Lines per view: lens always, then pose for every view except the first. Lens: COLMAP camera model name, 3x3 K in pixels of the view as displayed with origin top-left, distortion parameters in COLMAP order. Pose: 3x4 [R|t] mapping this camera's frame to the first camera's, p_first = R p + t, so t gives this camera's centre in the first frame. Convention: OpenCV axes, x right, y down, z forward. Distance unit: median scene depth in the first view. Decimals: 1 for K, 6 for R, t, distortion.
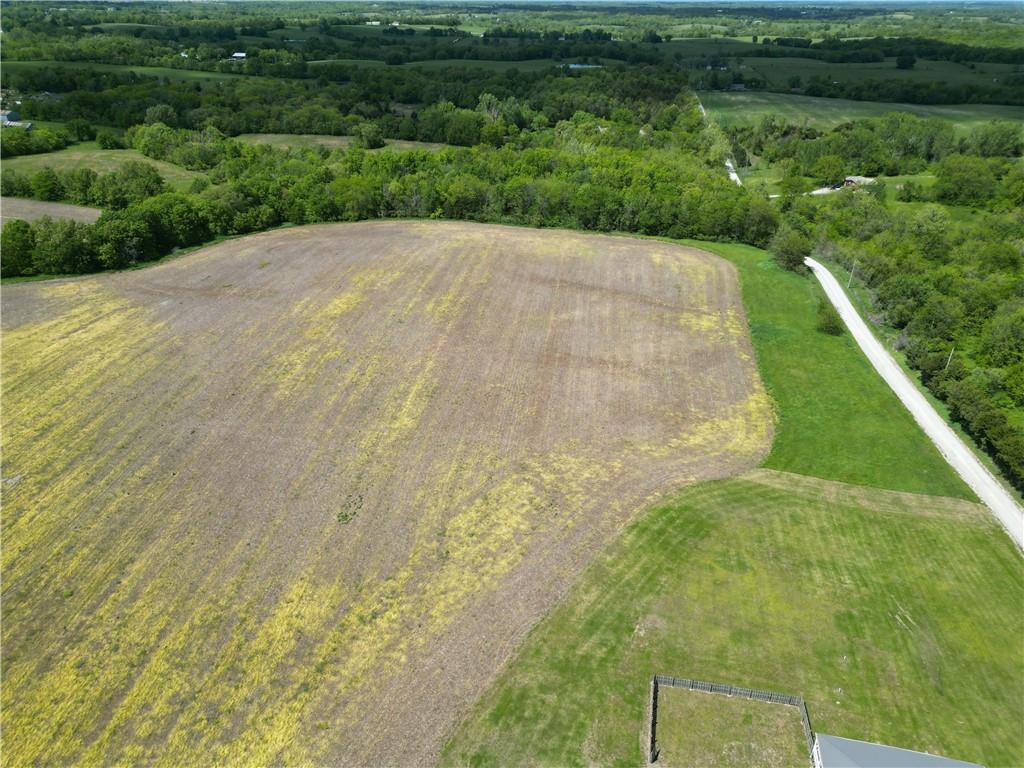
lens RADIAL K [[718.2, 0, 508.2], [0, 718.2, 373.7], [0, 0, 1]] dist [0.079589, -0.070124]
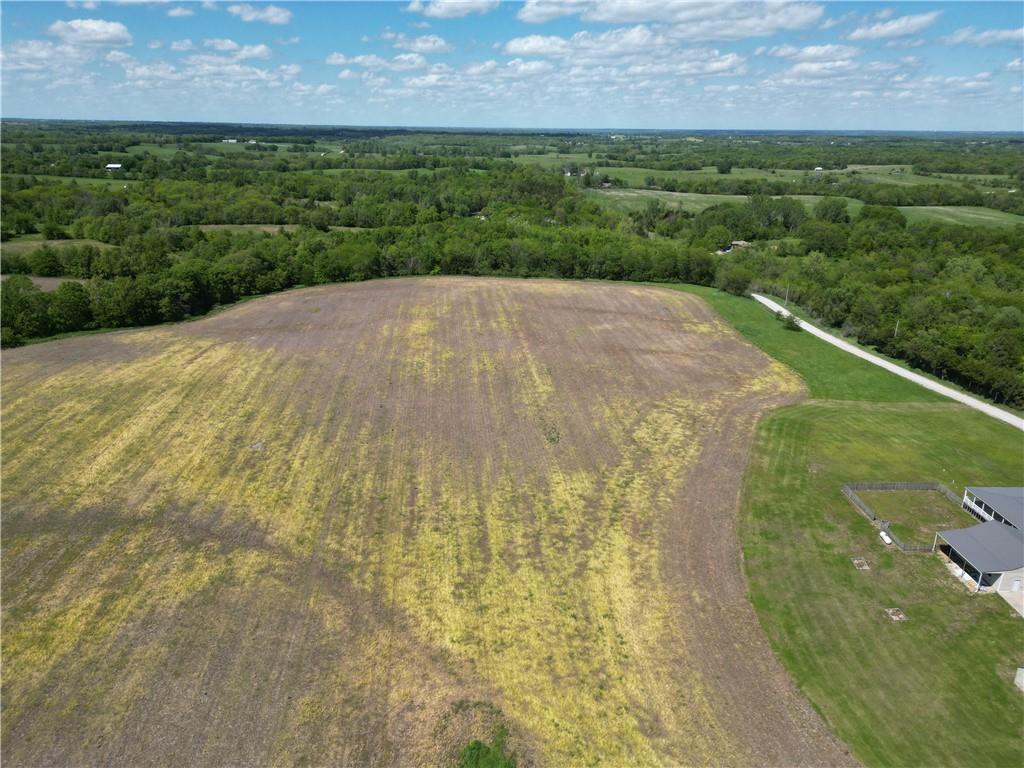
lens RADIAL K [[712.8, 0, 508.2], [0, 712.8, 380.5], [0, 0, 1]] dist [0.087362, -0.083130]
pose [[0.975511, -0.070666, 0.208291, -0.332345], [0.098162, 0.987318, -0.124766, 0.145043], [-0.196833, 0.142157, 0.970076, -0.135639]]
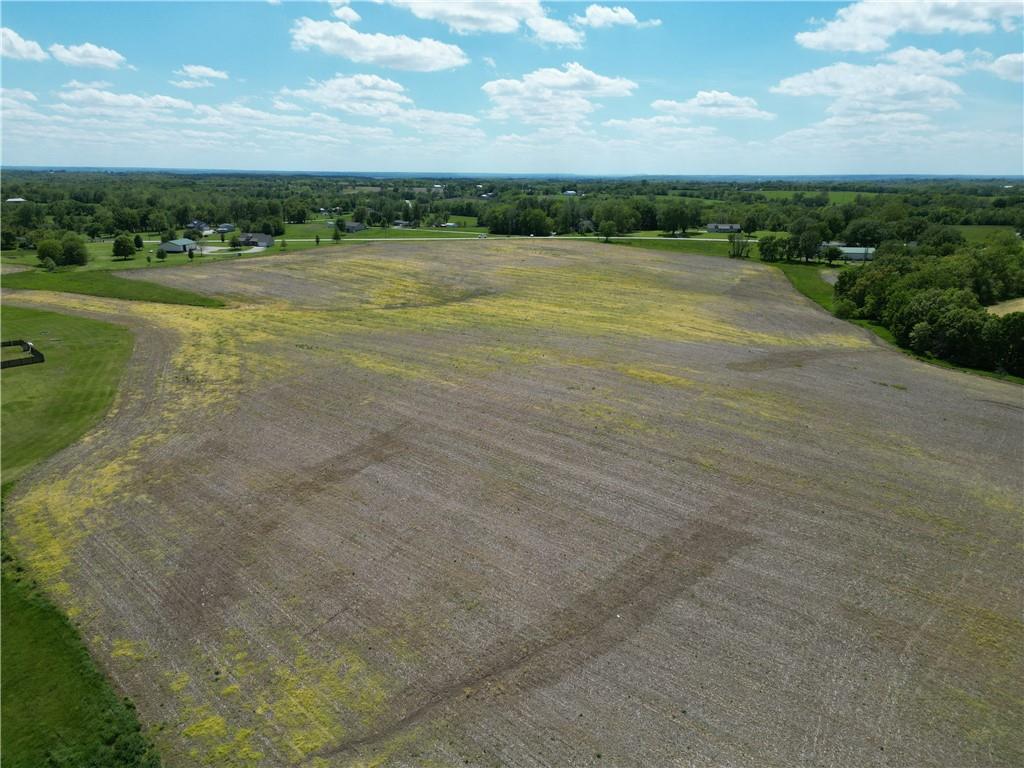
lens RADIAL K [[712.8, 0, 508.2], [0, 712.8, 380.5], [0, 0, 1]] dist [0.087362, -0.083130]
pose [[-0.545766, 0.223340, -0.807625, 0.469152], [-0.398098, 0.778995, 0.484444, -0.394290], [0.737332, 0.585907, -0.336237, 1.119426]]
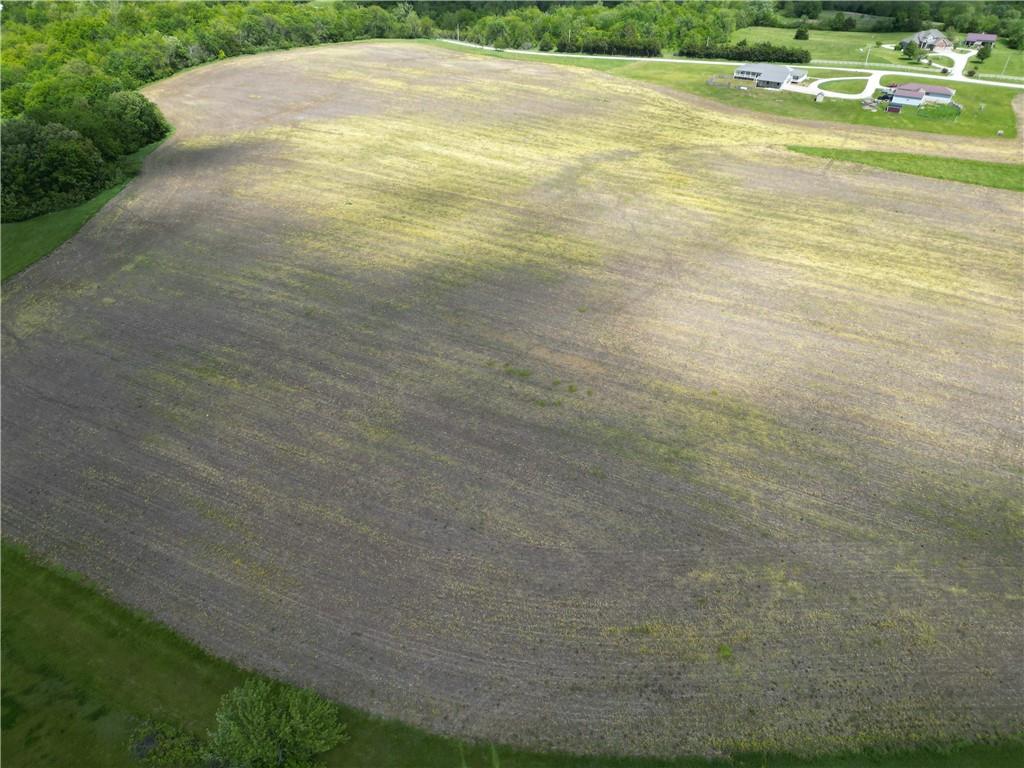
lens RADIAL K [[712.8, 0, 508.2], [0, 712.8, 380.5], [0, 0, 1]] dist [0.087362, -0.083130]
pose [[0.366259, -0.524091, 0.768884, -1.601993], [0.413646, 0.831871, 0.369983, -0.031739], [-0.833517, 0.182536, 0.521469, 0.107593]]
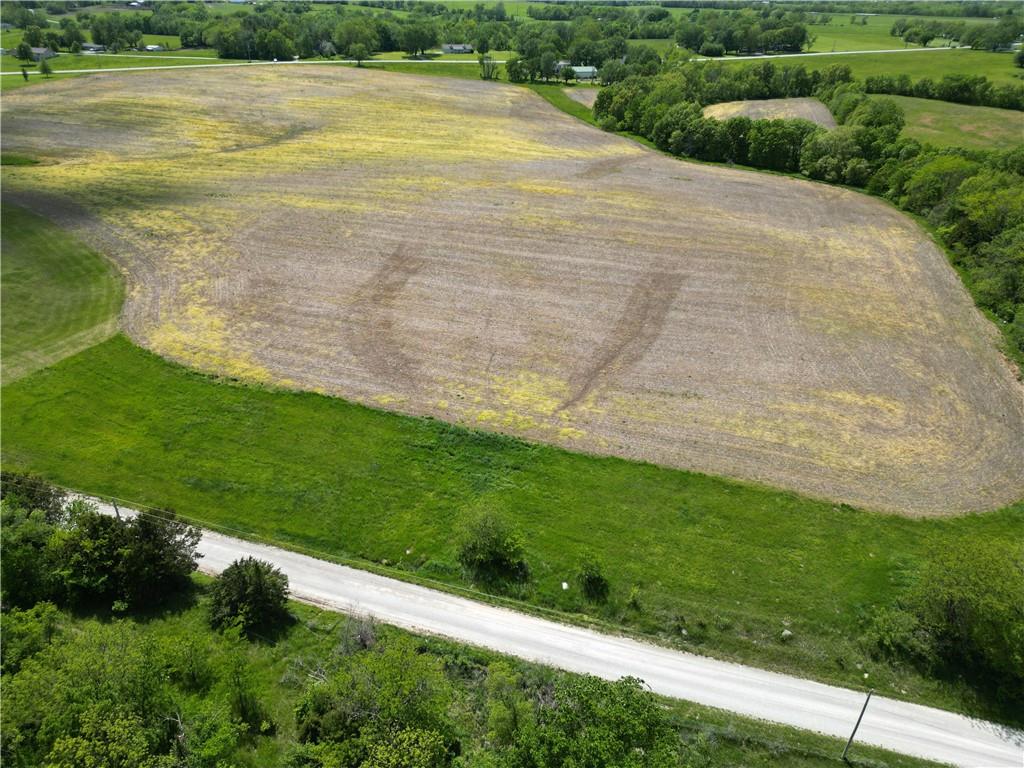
lens RADIAL K [[718.2, 0, 508.2], [0, 718.2, 373.7], [0, 0, 1]] dist [0.079589, -0.070124]
pose [[-0.128273, 0.467740, -0.874508, 0.777859], [-0.476046, 0.744524, 0.468043, -0.348637], [0.870015, 0.476343, 0.127164, 0.928919]]
